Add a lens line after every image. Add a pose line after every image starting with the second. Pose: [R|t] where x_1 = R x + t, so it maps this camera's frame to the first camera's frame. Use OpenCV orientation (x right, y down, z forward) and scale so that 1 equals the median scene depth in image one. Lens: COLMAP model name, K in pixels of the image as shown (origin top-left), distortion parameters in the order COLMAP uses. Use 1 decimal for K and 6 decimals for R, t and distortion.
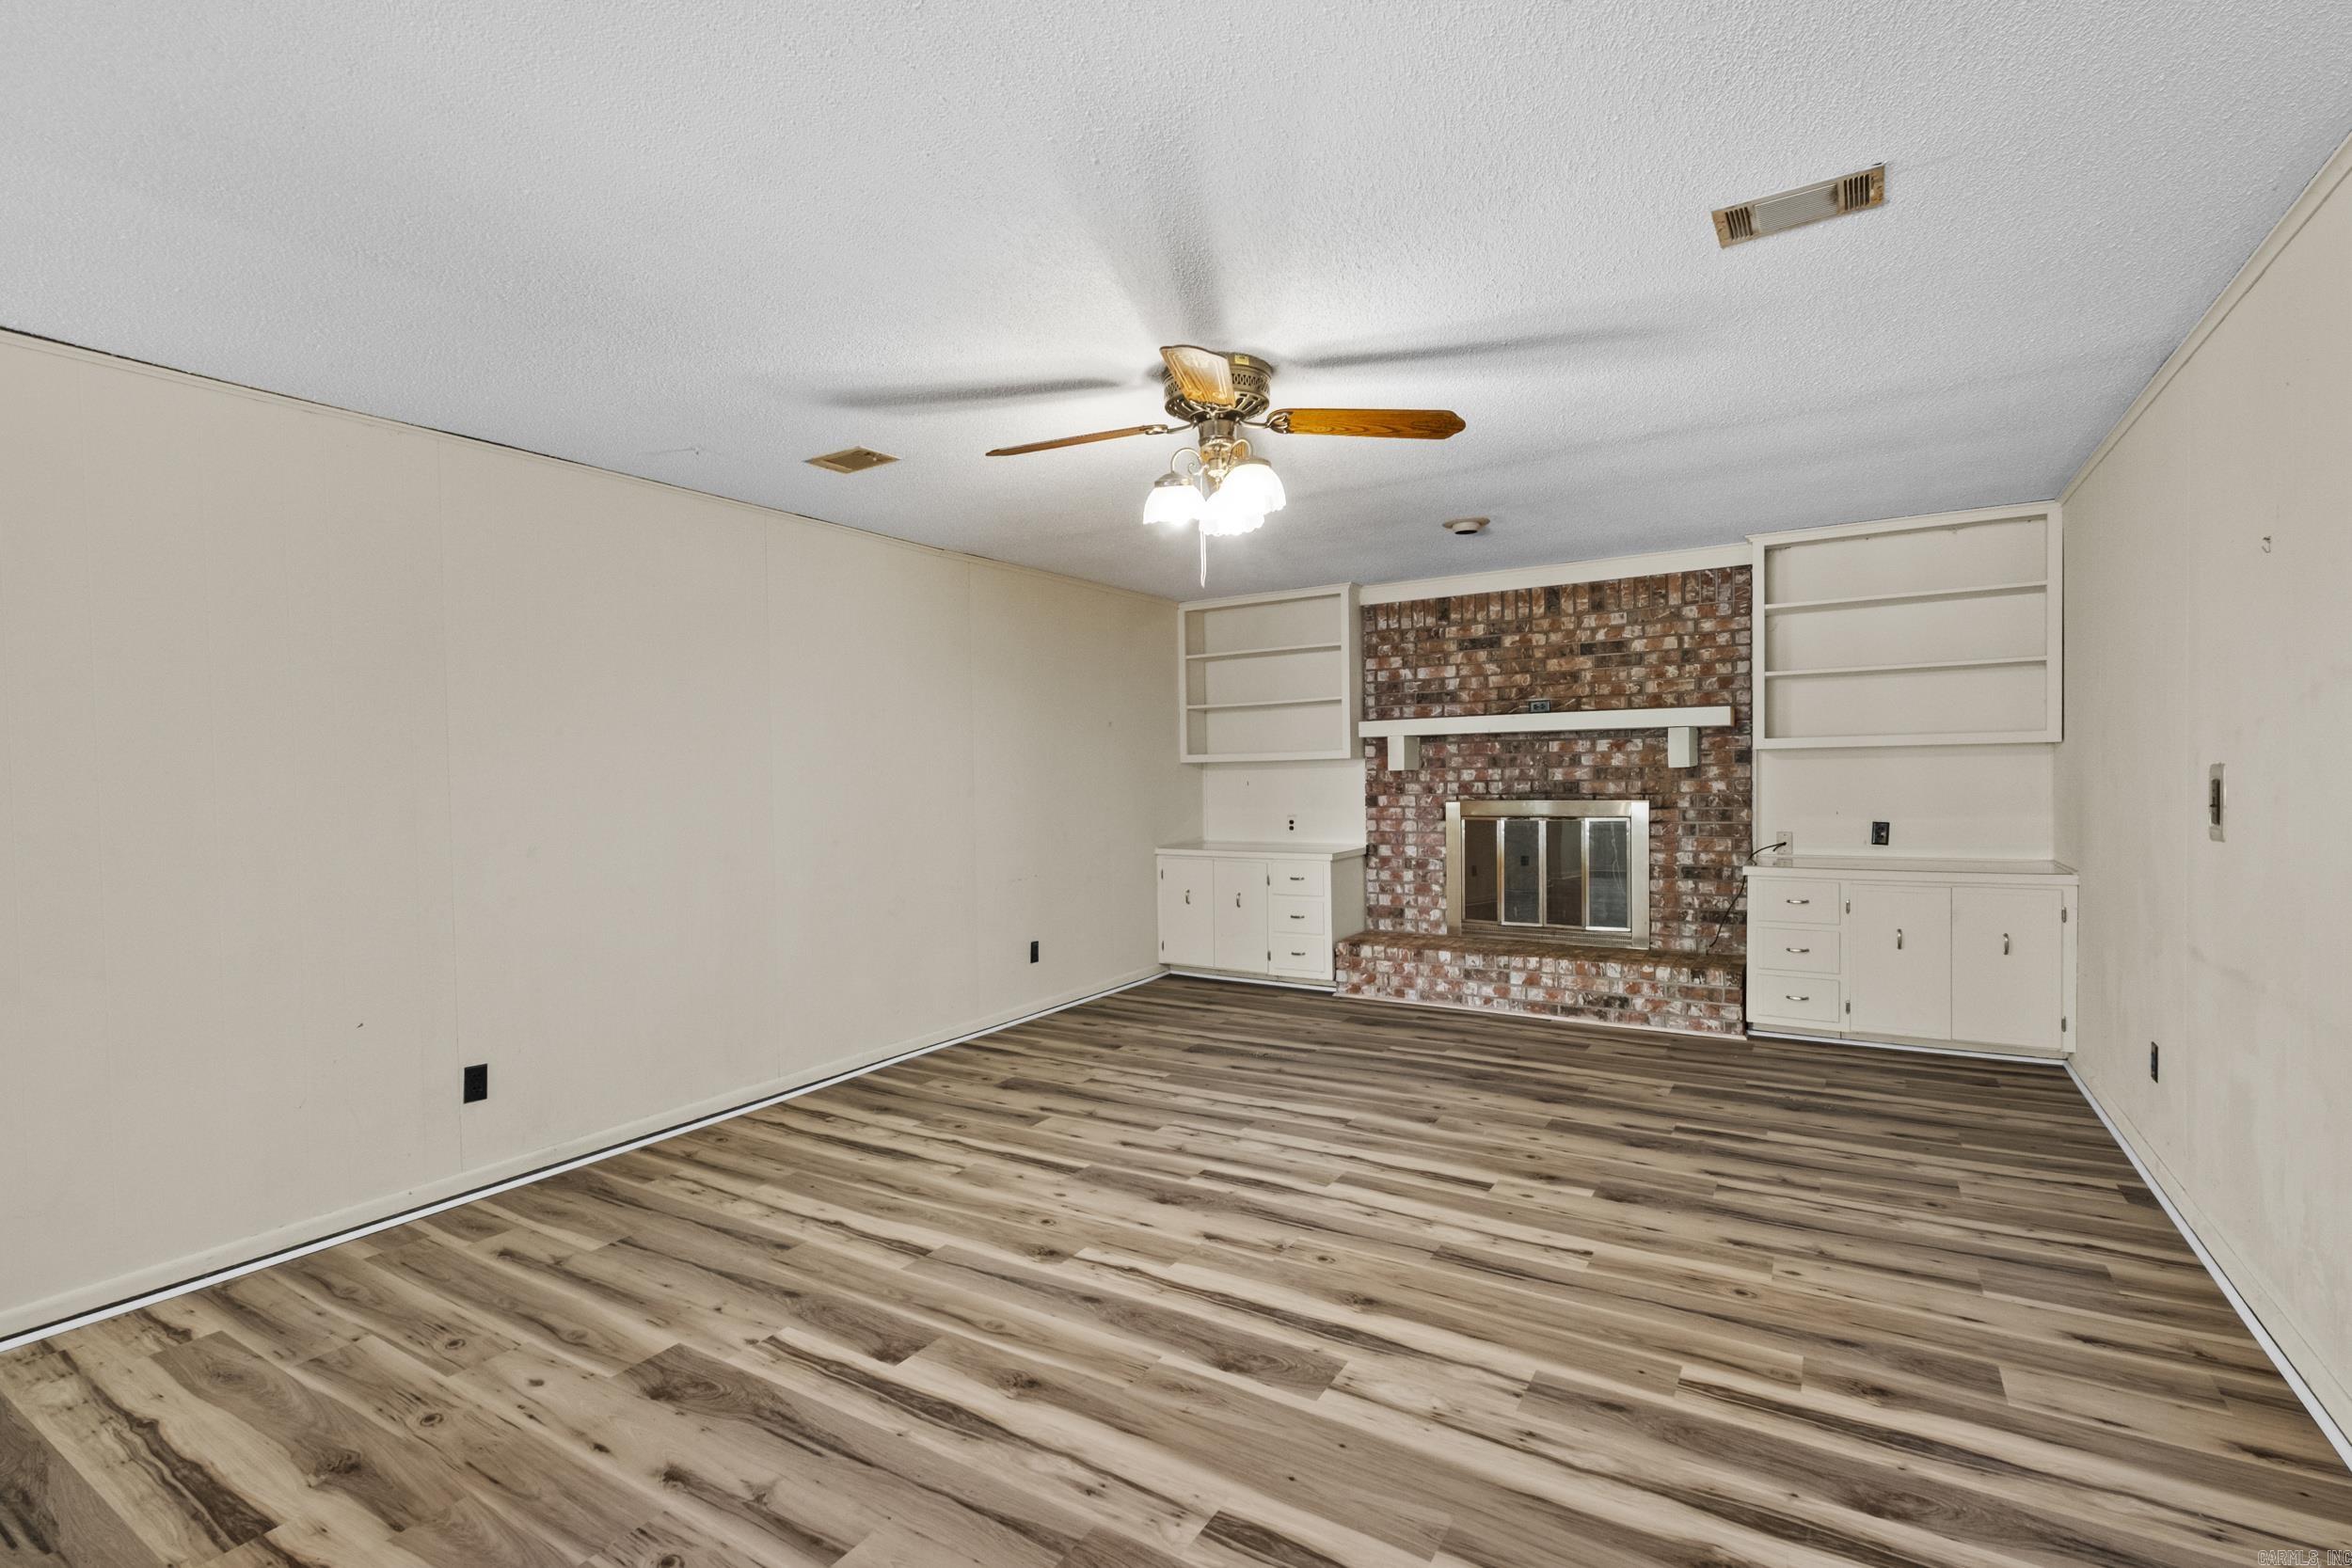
lens RADIAL K [[1080.8, 0, 1162.9], [0, 1080.8, 793.9], [0, 0, 1]] dist [0.005083, 0.000303]
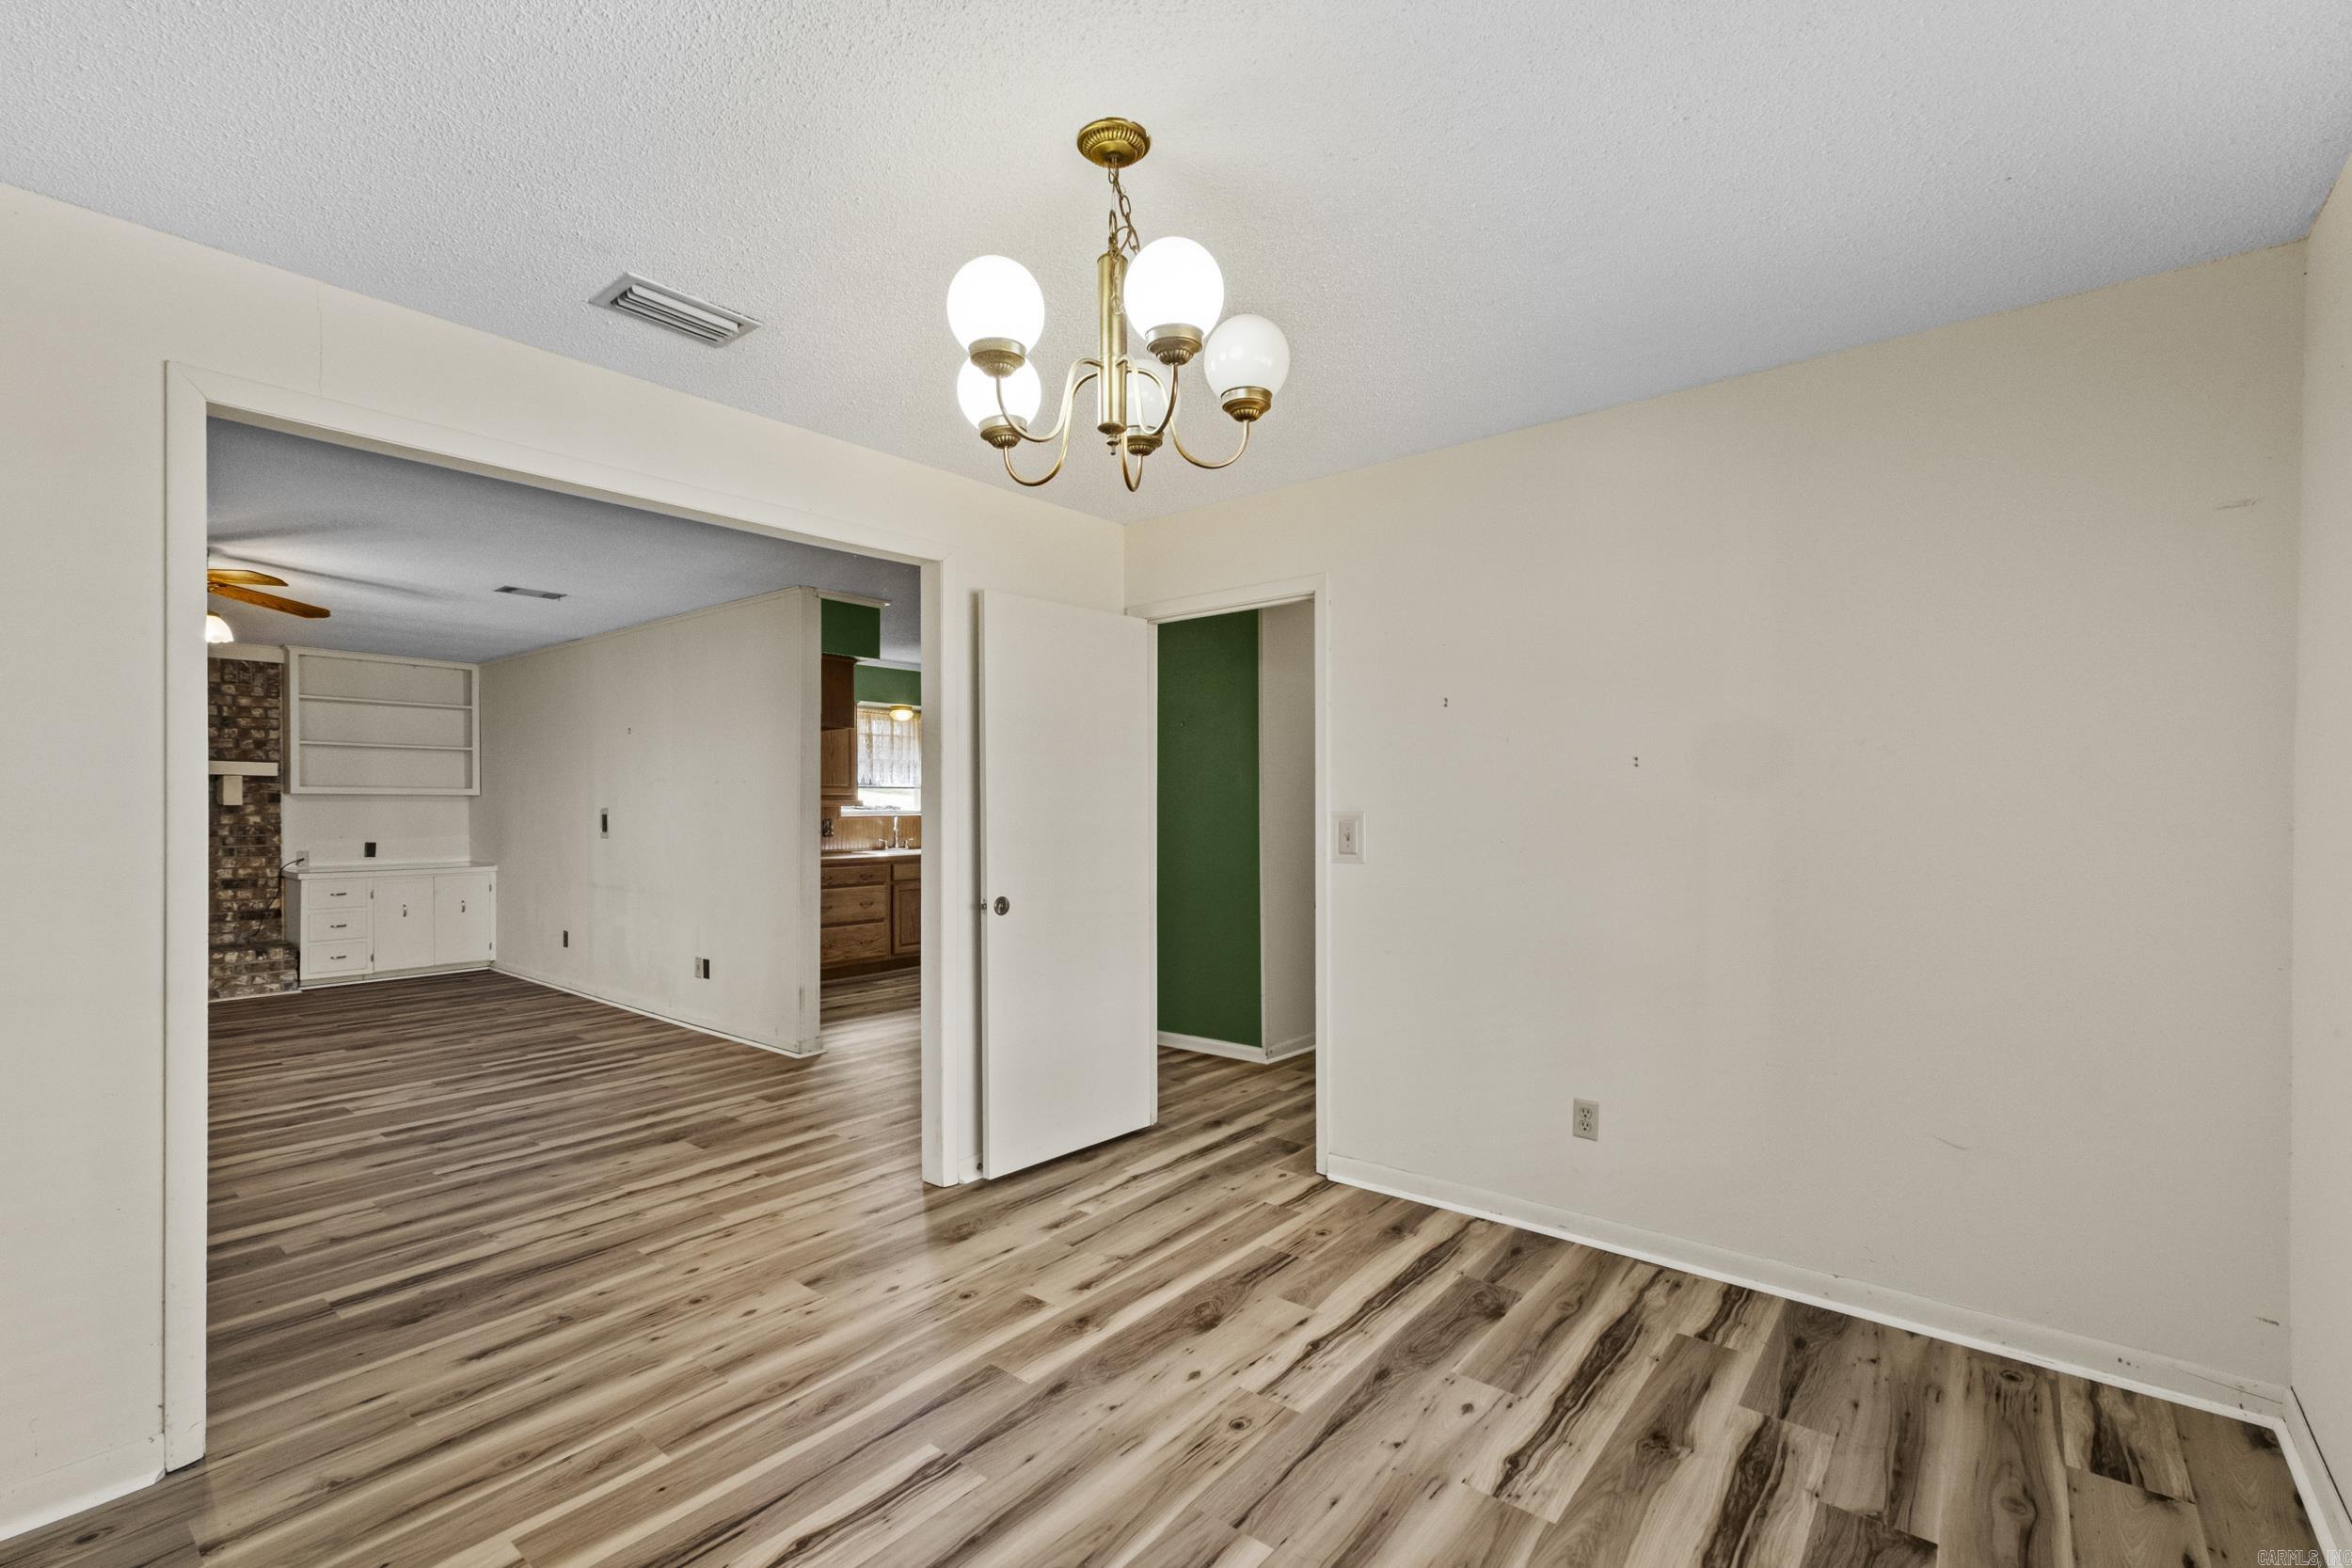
lens RADIAL K [[1023.5, 0, 1162.1], [0, 1023.5, 814.2], [0, 0, 1]] dist [0.006179, -0.002243]
pose [[0.127716, 0.005076, 0.991798, -0.931475], [0.012074, 0.999905, -0.006673, 0.012916], [-0.991737, 0.012827, 0.127642, -0.453045]]
